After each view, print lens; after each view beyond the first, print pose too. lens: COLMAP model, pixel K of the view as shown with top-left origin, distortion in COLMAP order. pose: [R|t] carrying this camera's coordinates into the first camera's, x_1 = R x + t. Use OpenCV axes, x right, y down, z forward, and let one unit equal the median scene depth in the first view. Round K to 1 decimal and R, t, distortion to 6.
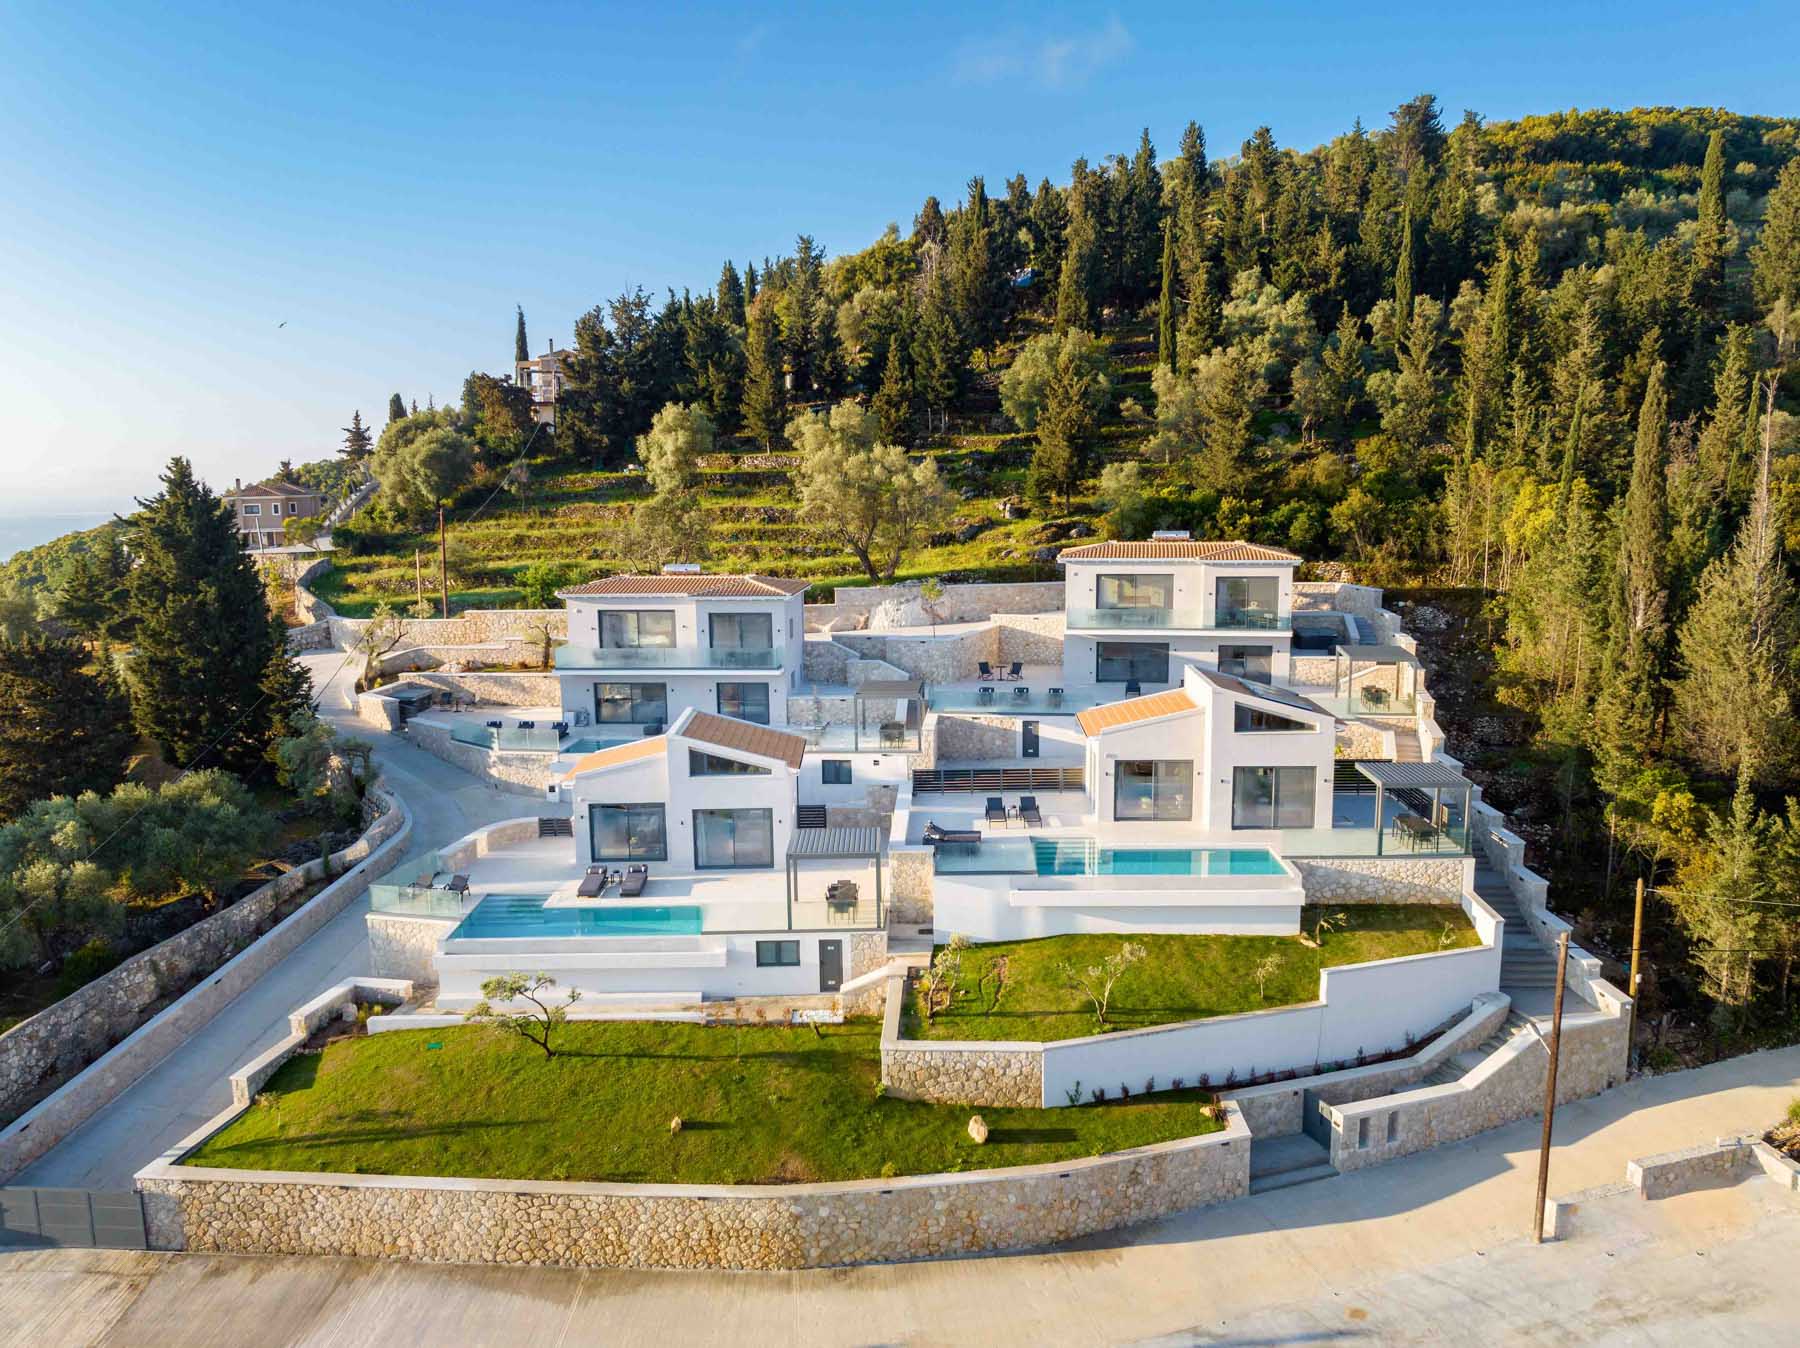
lens RADIAL K [[1270.0, 0, 900.0], [0, 1270.0, 674.0], [0, 0, 1]] dist [-0.039609, -0.000092]
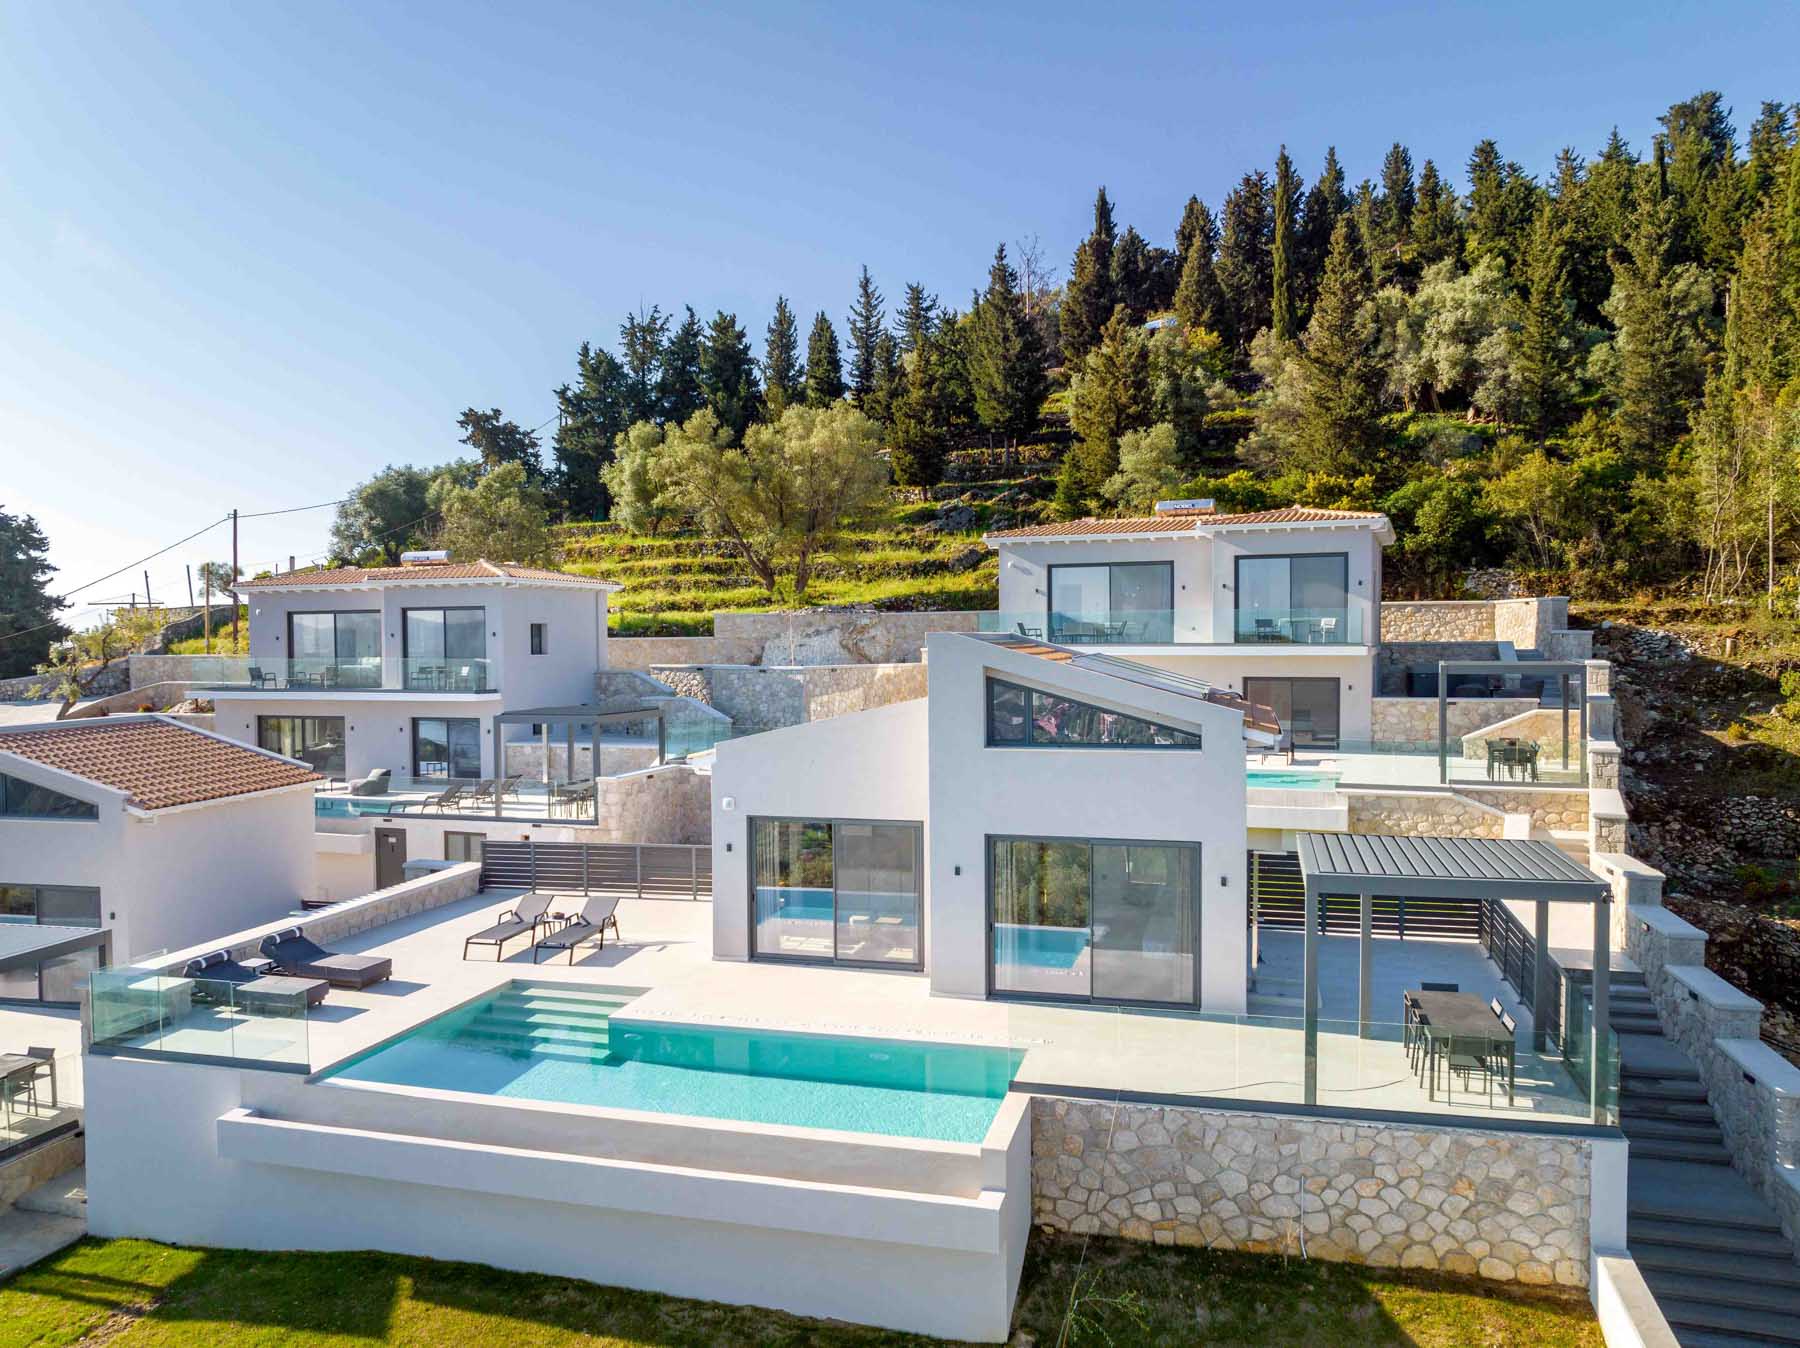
lens RADIAL K [[1270.0, 0, 900.0], [0, 1270.0, 674.0], [0, 0, 1]] dist [-0.039609, -0.000092]
pose [[0.977178, 0.012627, -0.212048, 0.196032], [-0.039218, 0.991795, -0.121671, 0.044209], [0.208772, 0.127211, 0.969655, 0.370764]]
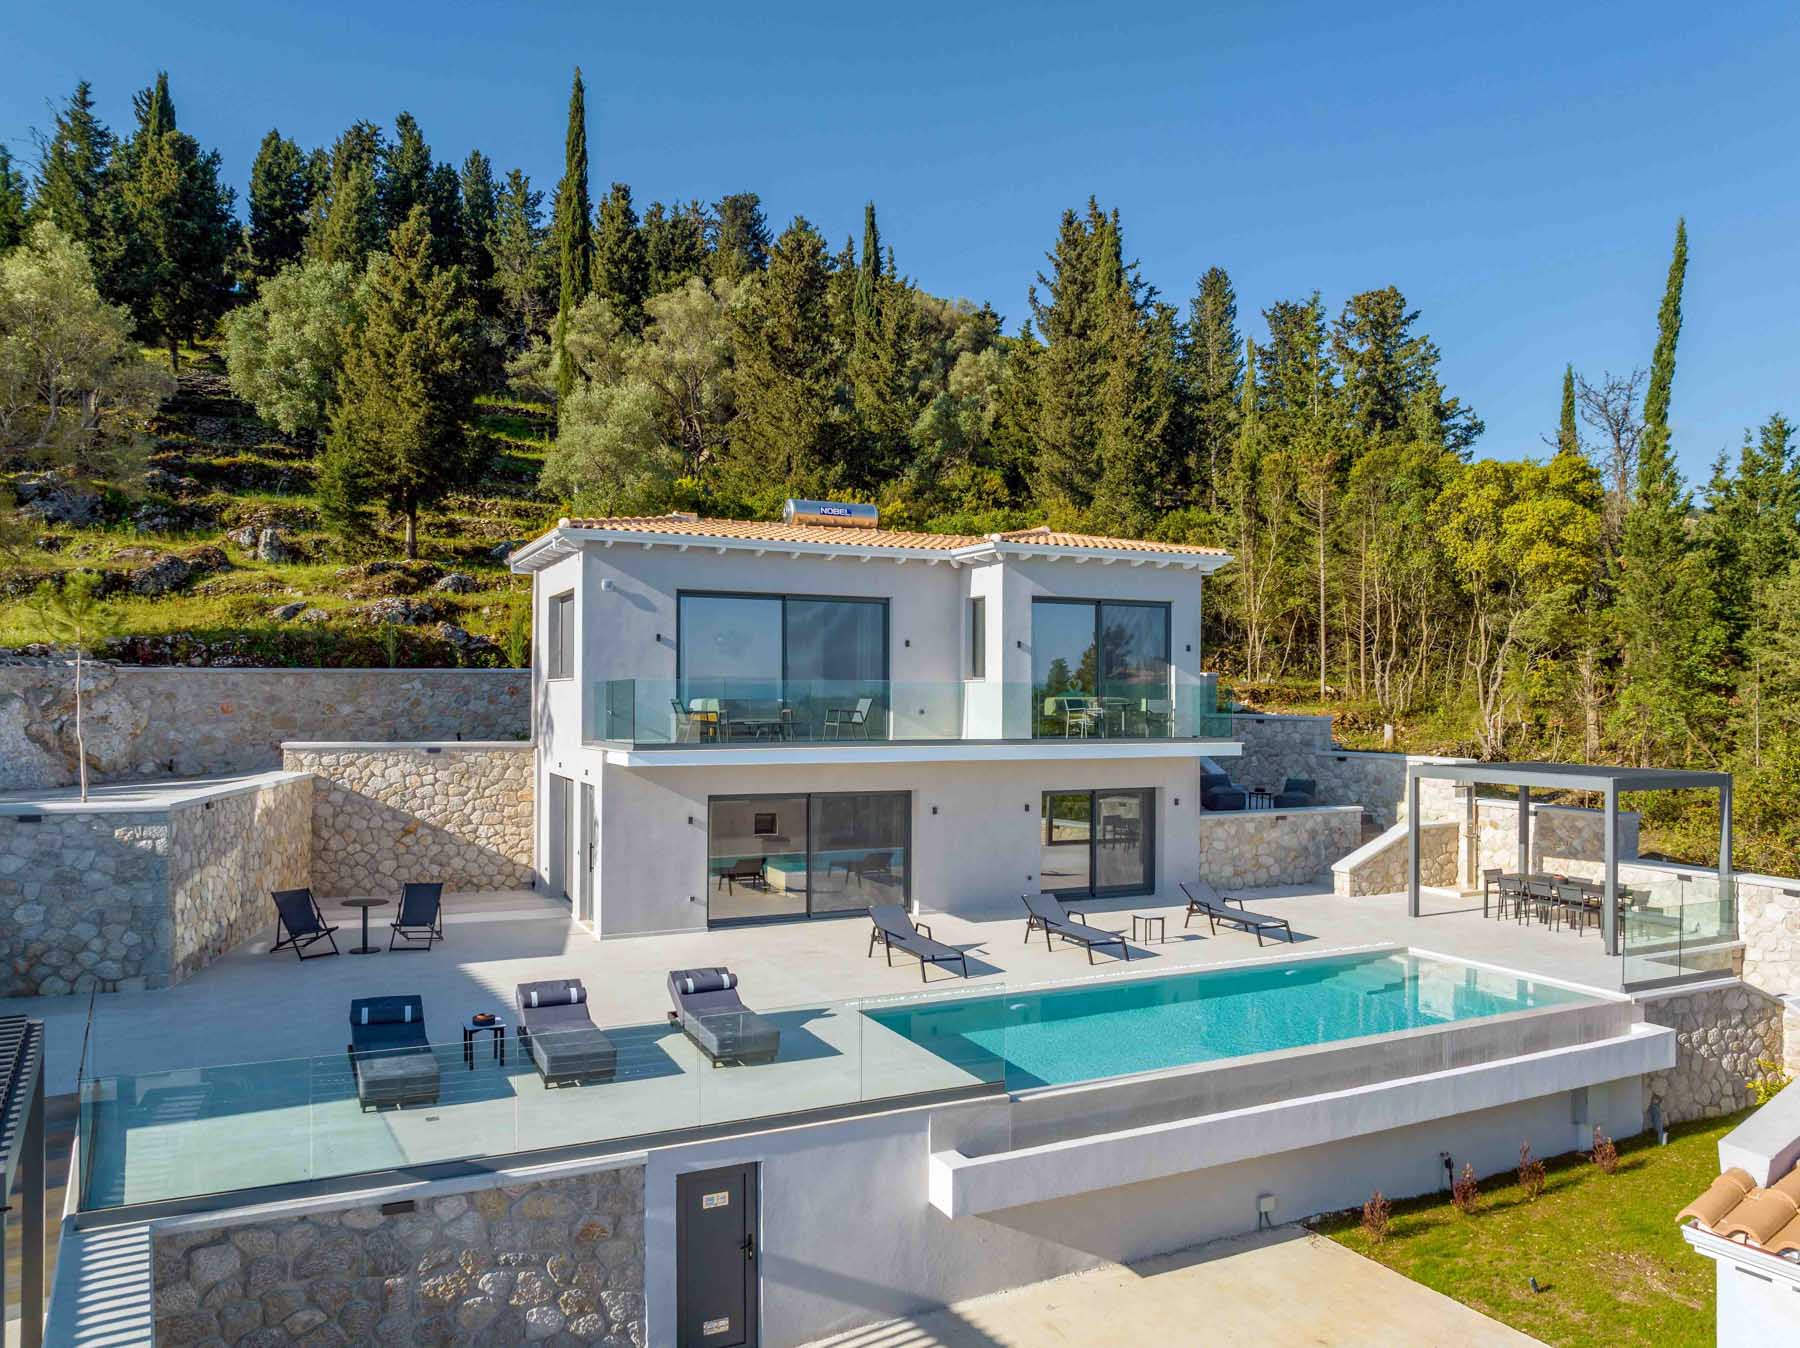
lens RADIAL K [[1289.3, 0, 906.8], [0, 1289.3, 687.7], [0, 0, 1]] dist [-0.032341, 0.003982]
pose [[0.809284, 0.021319, 0.587031, 0.010445], [0.078128, 0.986556, -0.143536, -0.002627], [-0.582199, 0.162025, 0.796739, 0.646682]]
